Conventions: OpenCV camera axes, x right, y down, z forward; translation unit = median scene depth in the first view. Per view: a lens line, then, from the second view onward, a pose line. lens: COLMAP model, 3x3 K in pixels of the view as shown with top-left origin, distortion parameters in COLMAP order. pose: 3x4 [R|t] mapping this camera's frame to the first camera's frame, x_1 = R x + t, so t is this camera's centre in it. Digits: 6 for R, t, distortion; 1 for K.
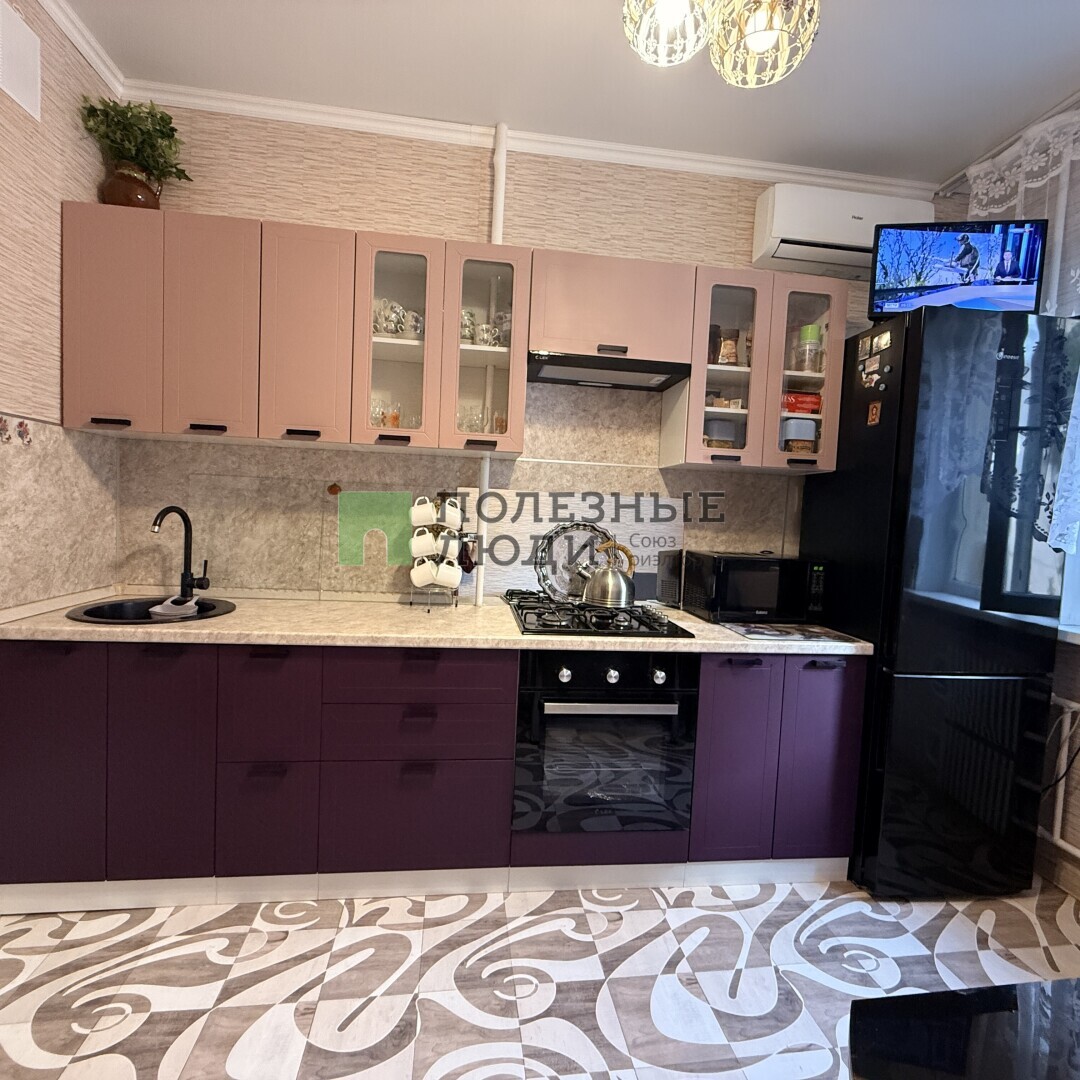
lens RADIAL K [[572.8, 0, 536.3], [0, 572.8, 540.7], [0, 0, 1]] dist [0.000908, -0.000694]
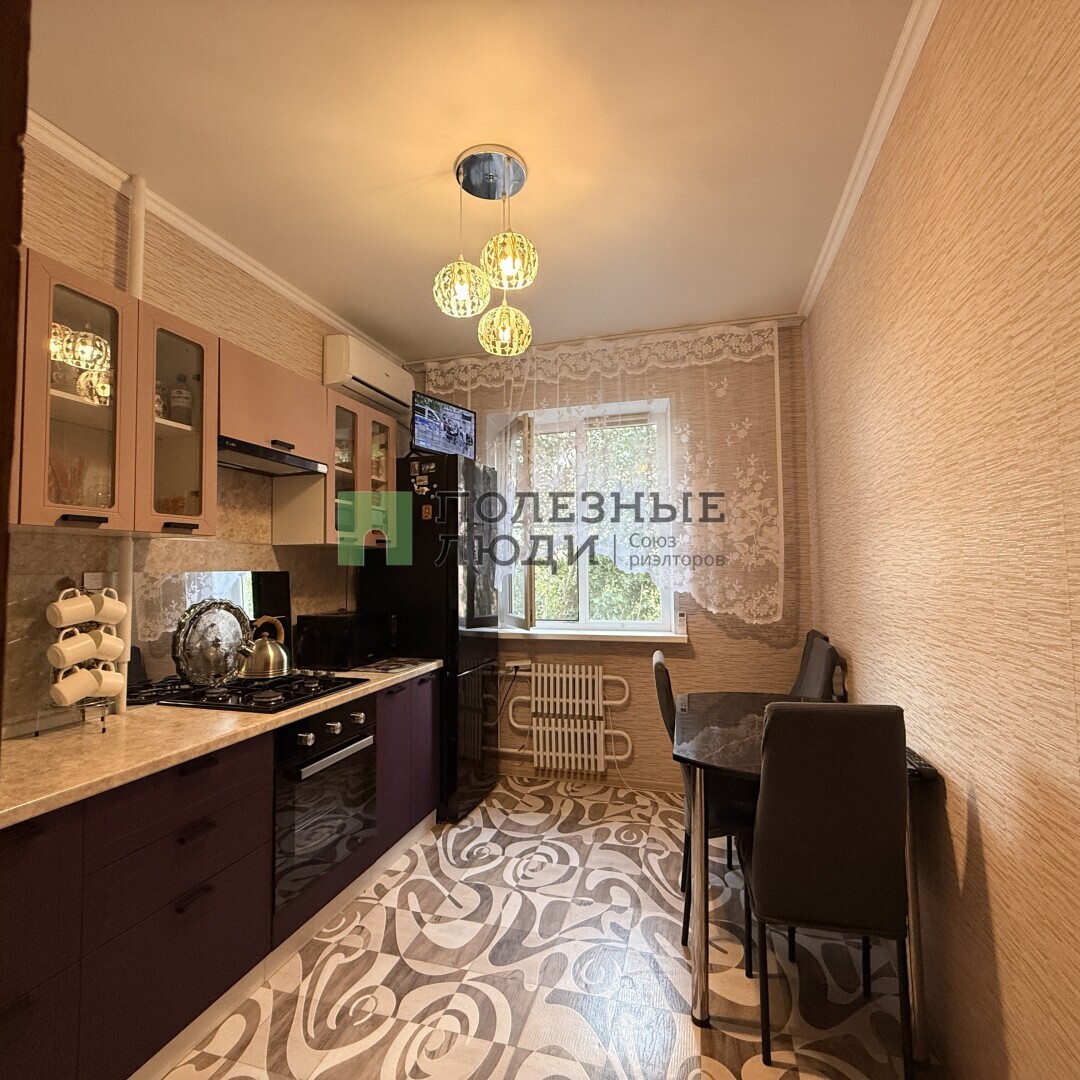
lens RADIAL K [[572.8, 0, 536.3], [0, 572.8, 540.7], [0, 0, 1]] dist [0.000908, -0.000694]
pose [[0.403692, -0.004768, 0.914883, -0.764149], [0.078374, 0.996491, -0.029389, -0.080036], [-0.911532, 0.083567, 0.402649, 0.113190]]
